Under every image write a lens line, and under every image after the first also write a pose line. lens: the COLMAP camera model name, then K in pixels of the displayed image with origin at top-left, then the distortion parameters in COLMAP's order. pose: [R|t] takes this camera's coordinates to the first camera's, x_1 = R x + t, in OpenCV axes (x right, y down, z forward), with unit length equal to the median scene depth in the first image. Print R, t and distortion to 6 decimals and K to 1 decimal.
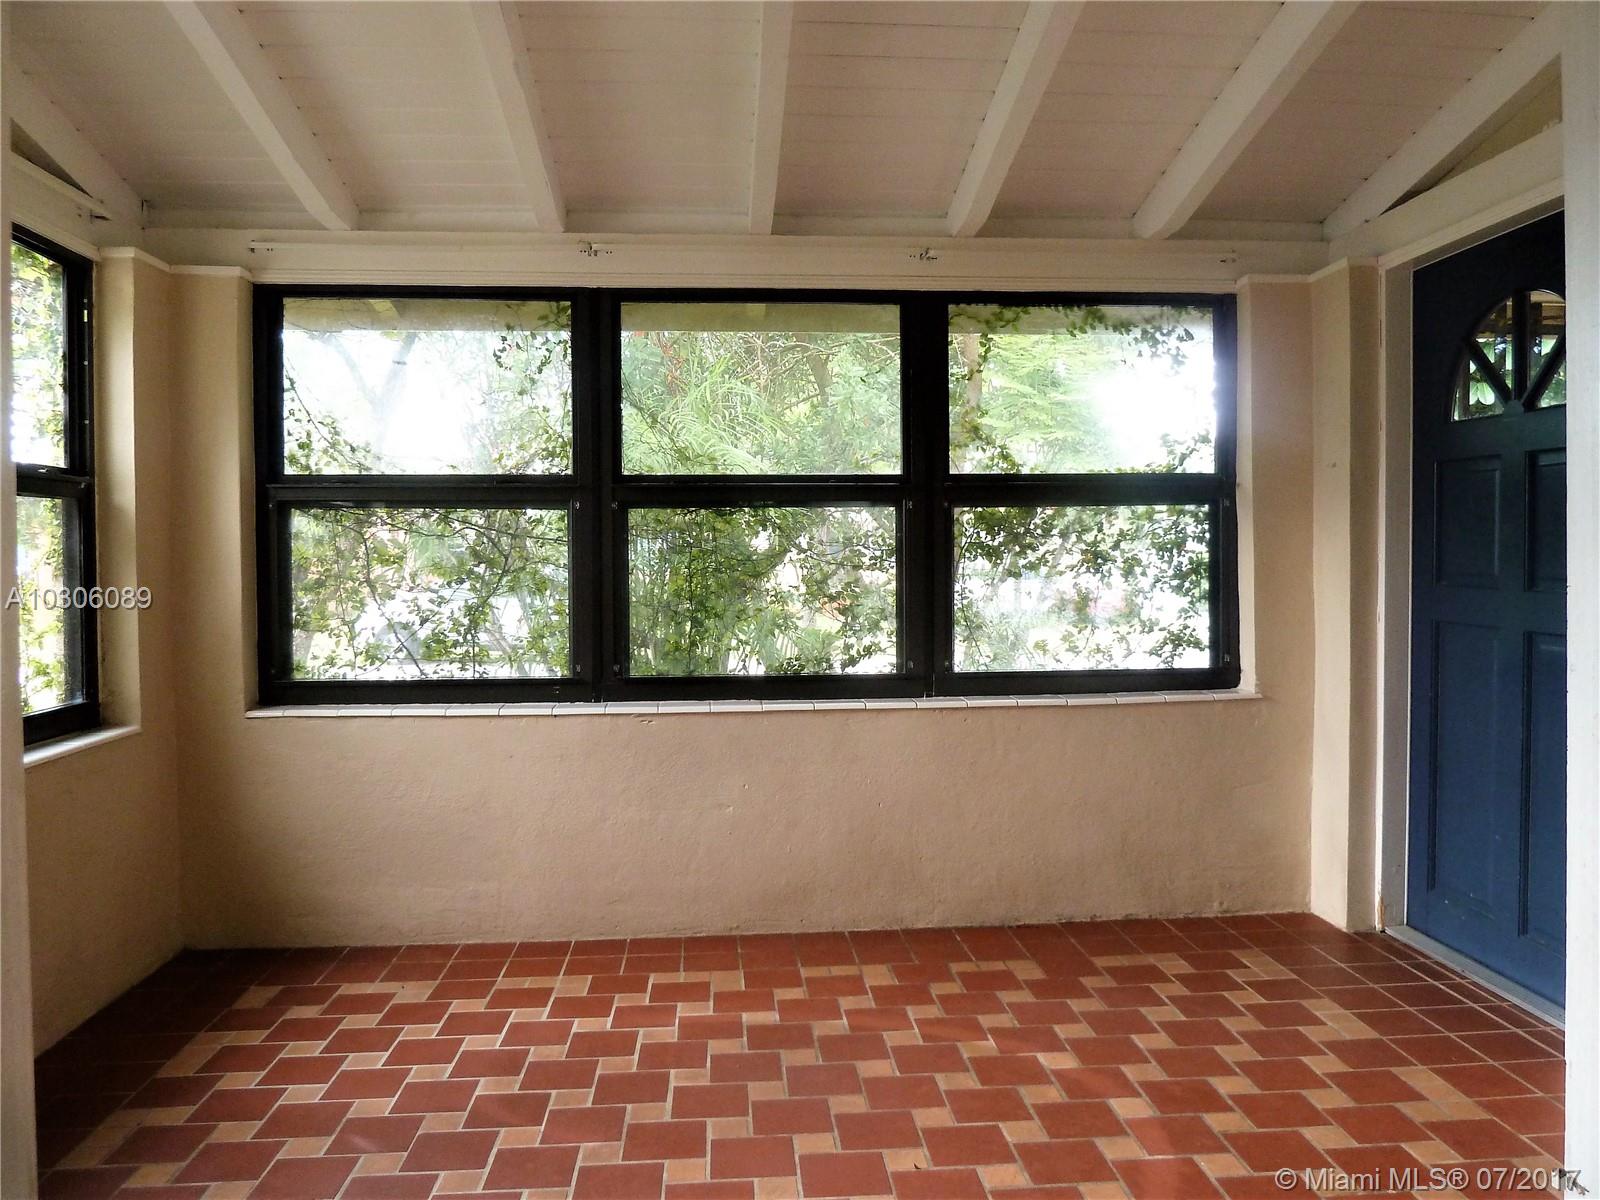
lens RADIAL K [[1267.1, 0, 798.9], [0, 1267.1, 587.1], [0, 0, 1]] dist [-0.006399, 0.004578]
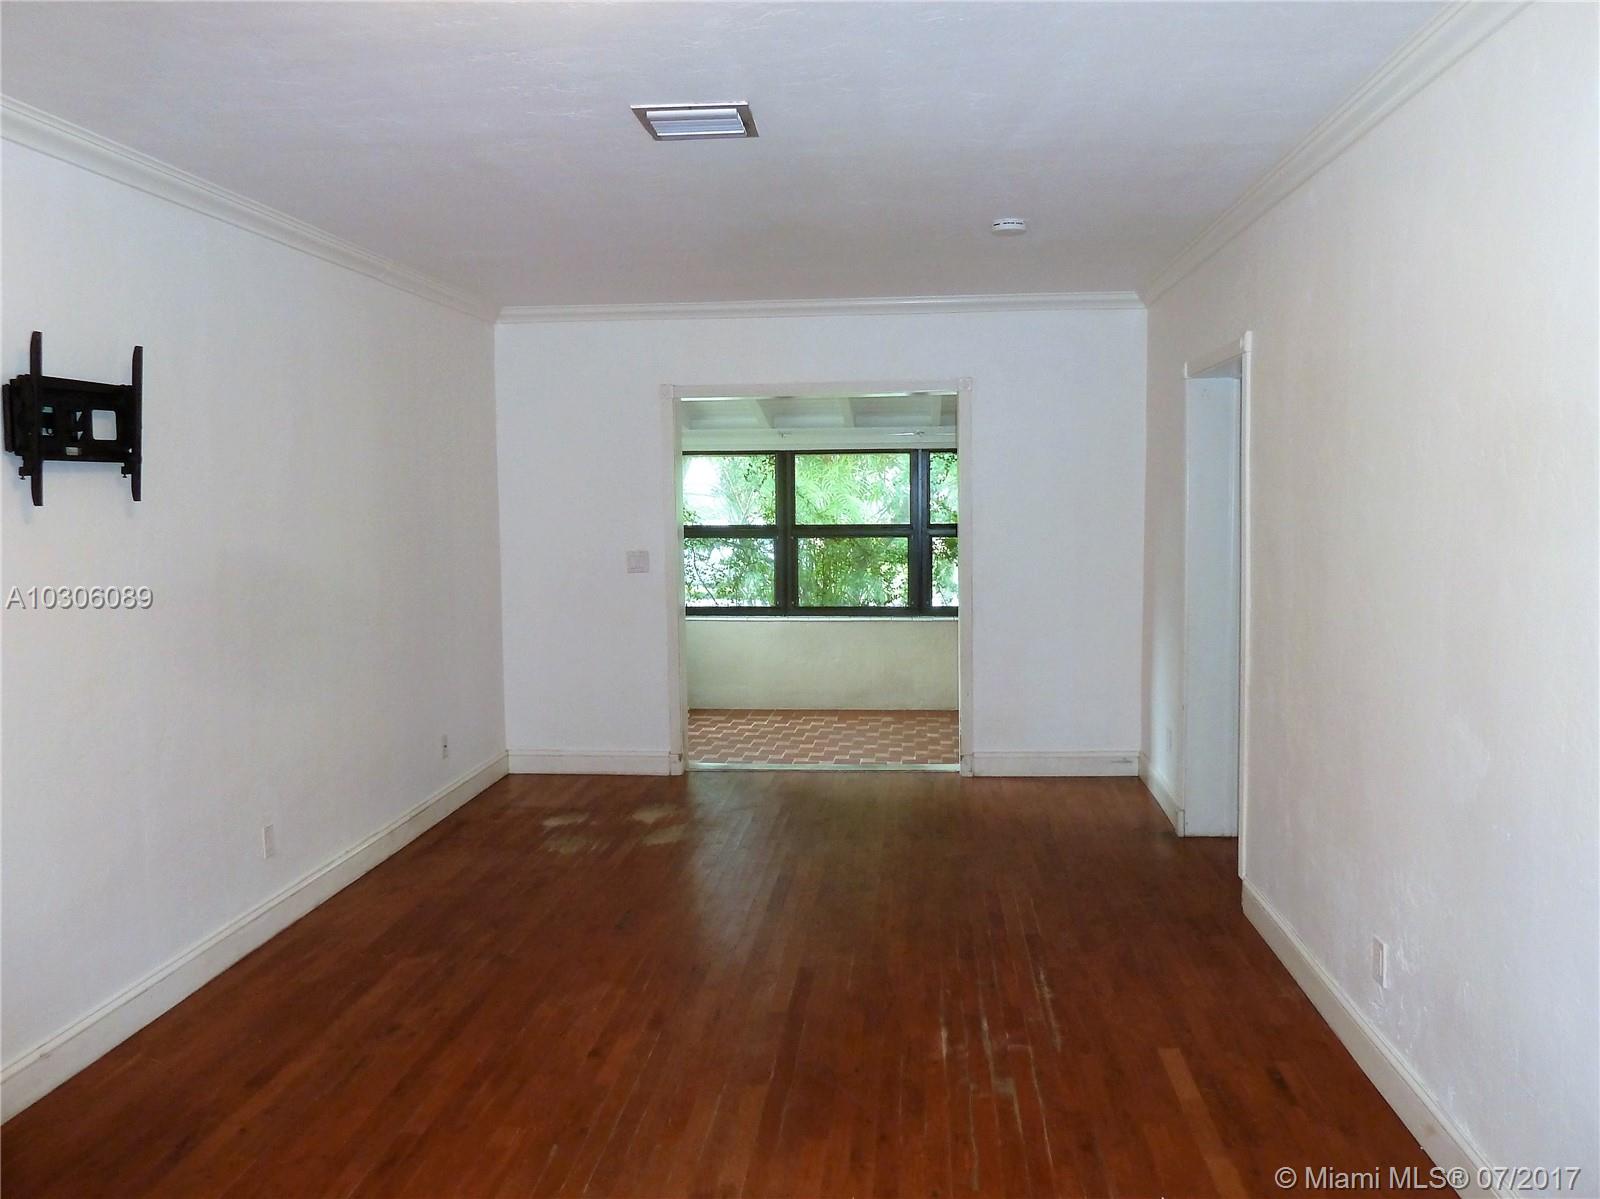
lens RADIAL K [[1267.1, 0, 800.4], [0, 1267.1, 598.7], [0, 0, 1]] dist [-0.006399, 0.004578]
pose [[0.987333, 0.013222, -0.158111, 0.260651], [-0.003414, 0.998062, 0.062141, -0.097949], [0.158627, -0.060814, 0.985464, -1.433588]]
